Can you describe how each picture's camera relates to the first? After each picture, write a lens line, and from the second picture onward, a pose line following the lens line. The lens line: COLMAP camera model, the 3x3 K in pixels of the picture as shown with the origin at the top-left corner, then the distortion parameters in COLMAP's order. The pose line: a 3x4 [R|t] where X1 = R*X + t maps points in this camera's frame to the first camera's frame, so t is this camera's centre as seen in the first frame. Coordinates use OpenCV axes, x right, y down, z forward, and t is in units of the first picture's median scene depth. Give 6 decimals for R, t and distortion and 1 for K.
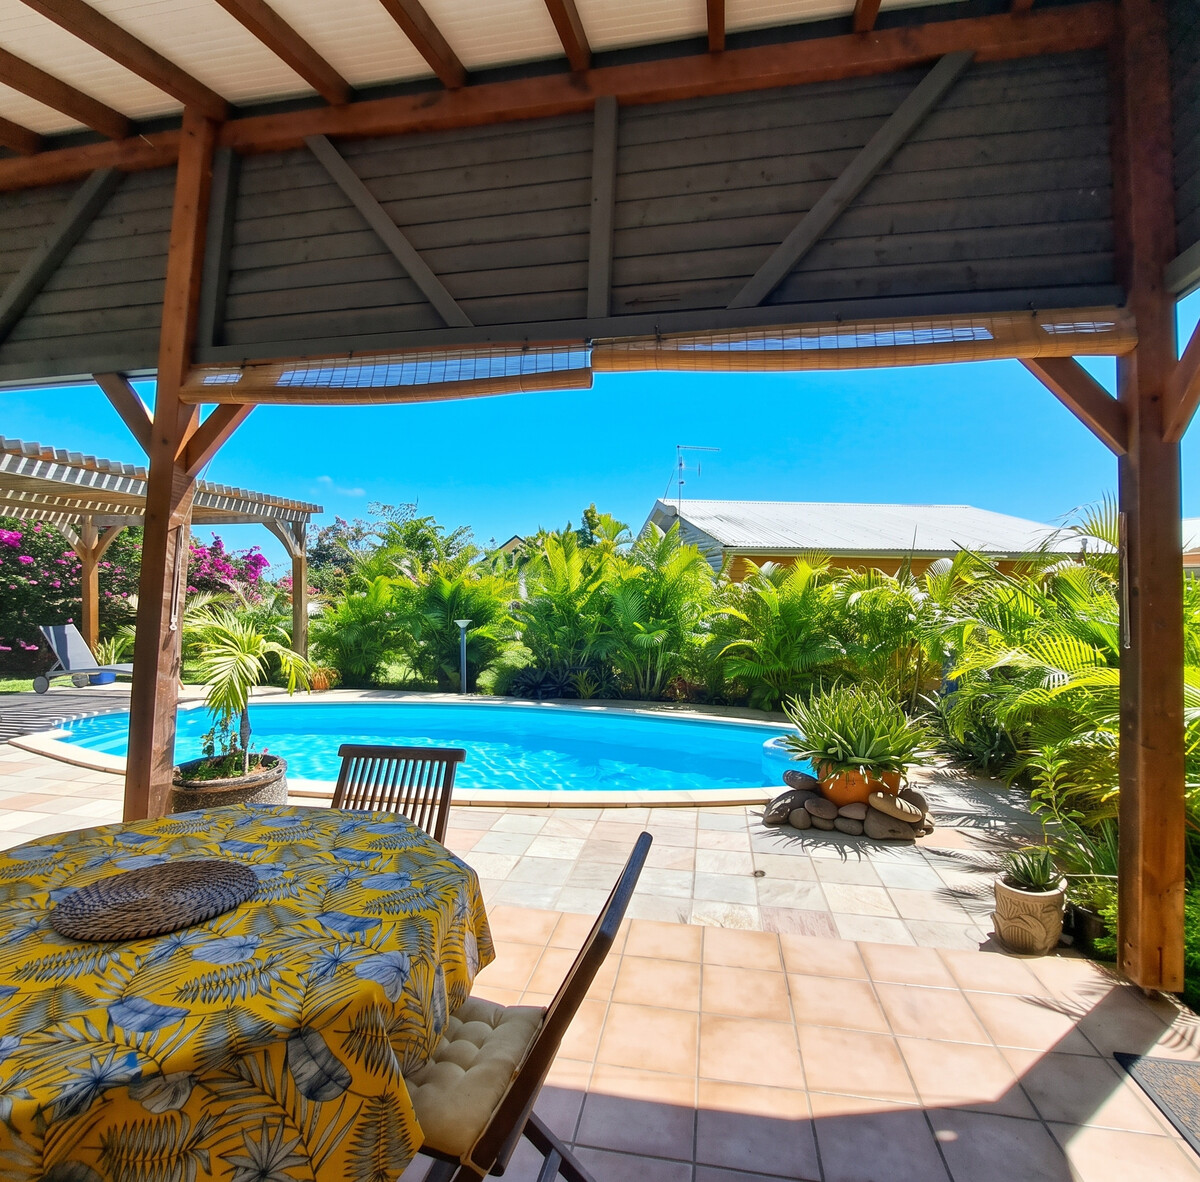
lens RADIAL K [[654.9, 0, 608.4], [0, 654.9, 621.5], [0, 0, 1]] dist [-0.012133, -0.002321]
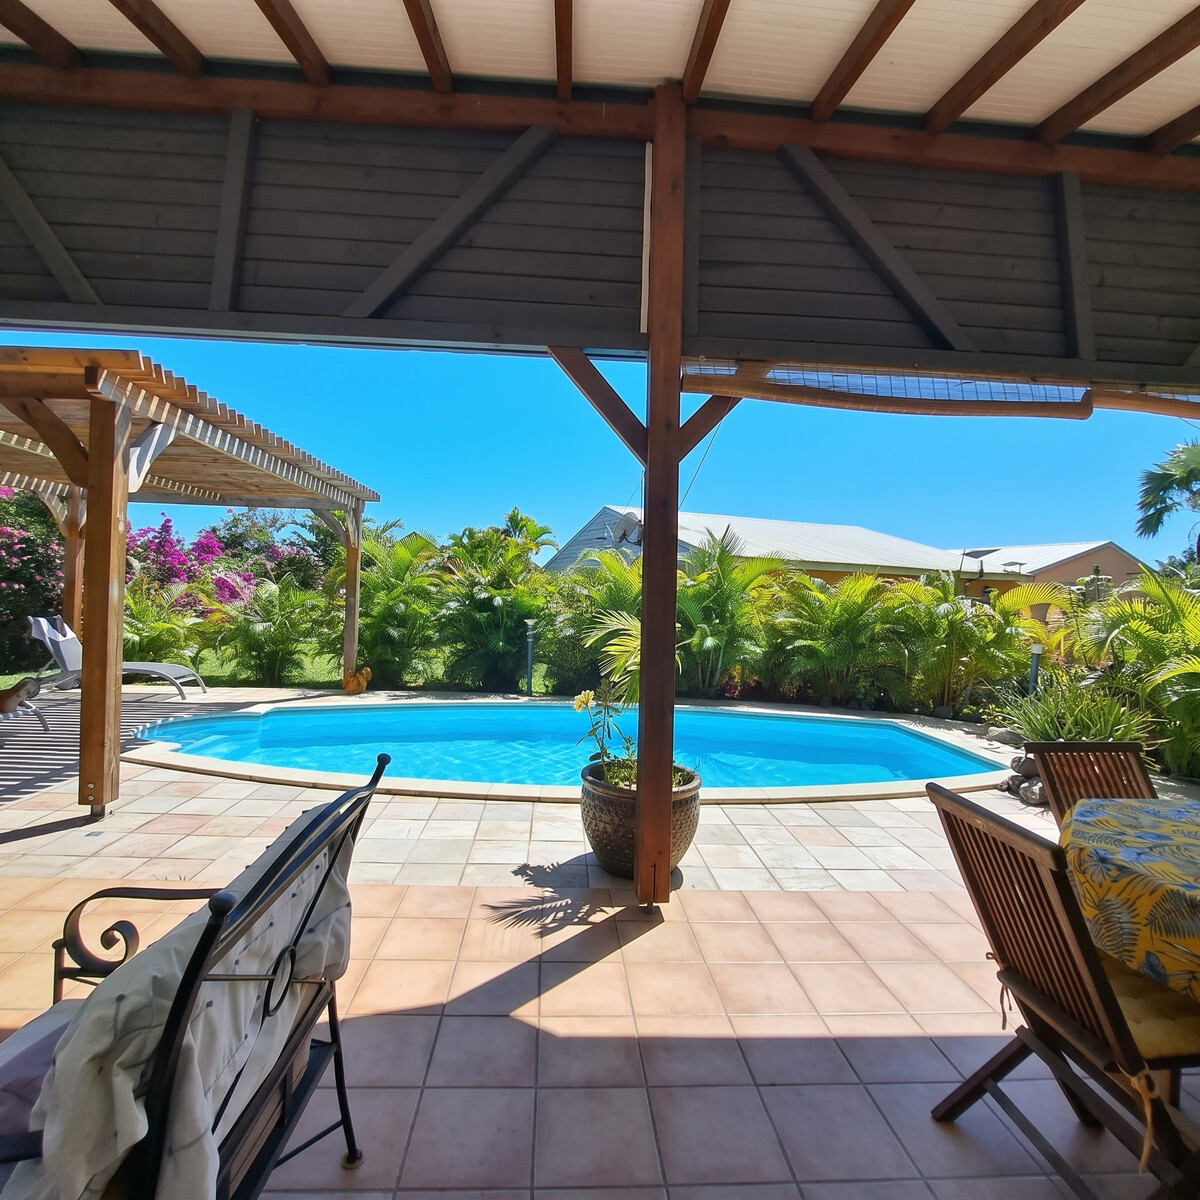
lens RADIAL K [[642.3, 0, 605.8], [0, 642.3, 595.4], [0, 0, 1]] dist [-0.022252, -0.000904]
pose [[0.972821, 0.027338, 0.229938, -0.916867], [-0.016525, 0.998671, -0.048821, 0.017834], [-0.230968, 0.043694, 0.971980, 0.103769]]
